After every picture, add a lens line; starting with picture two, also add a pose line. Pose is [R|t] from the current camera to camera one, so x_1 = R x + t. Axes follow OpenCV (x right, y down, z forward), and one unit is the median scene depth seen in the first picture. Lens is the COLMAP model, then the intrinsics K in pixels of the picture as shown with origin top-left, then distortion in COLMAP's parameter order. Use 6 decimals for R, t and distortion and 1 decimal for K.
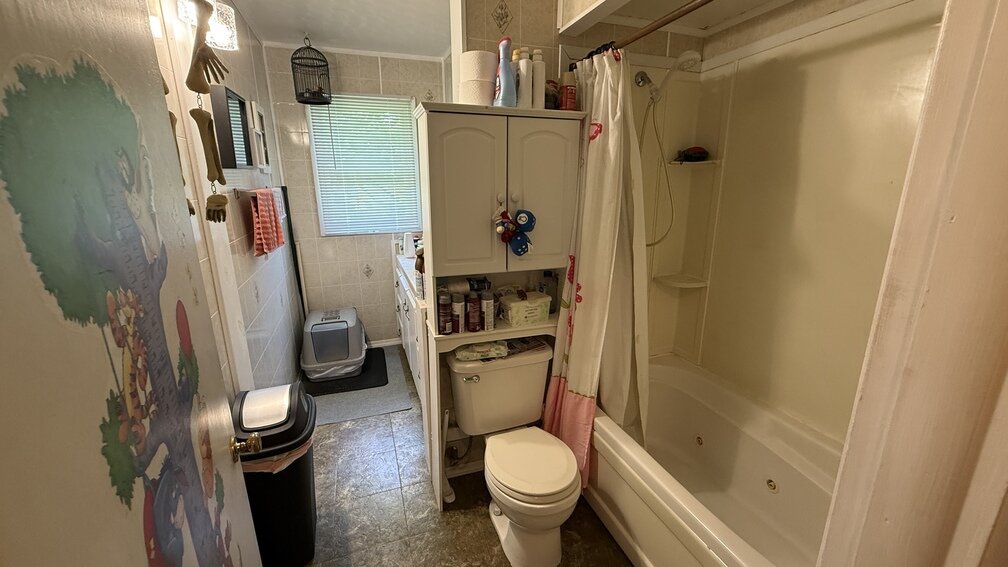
lens RADIAL K [[399.1, 0, 504.0], [0, 399.1, 283.5], [0, 0, 1]] dist [0.001189, 0.000021]
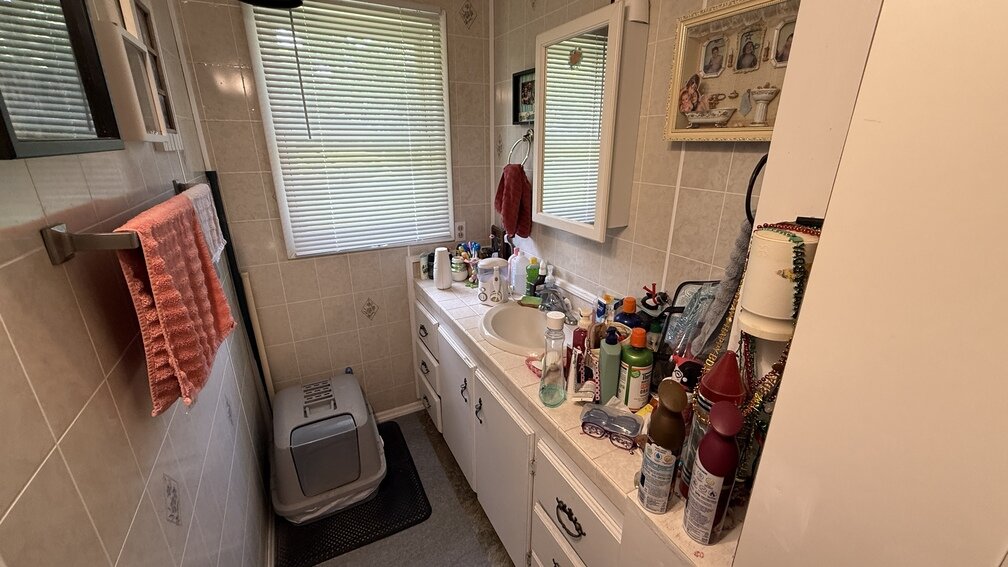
lens RADIAL K [[400.1, 0, 504.0], [0, 400.1, 283.5], [0, 0, 1]] dist [-0.002545, -0.000221]
pose [[0.990534, -0.035278, 0.132656, -0.290281], [0.023889, 0.995966, 0.086487, -0.157783], [-0.135172, -0.082500, 0.987382, 0.496047]]
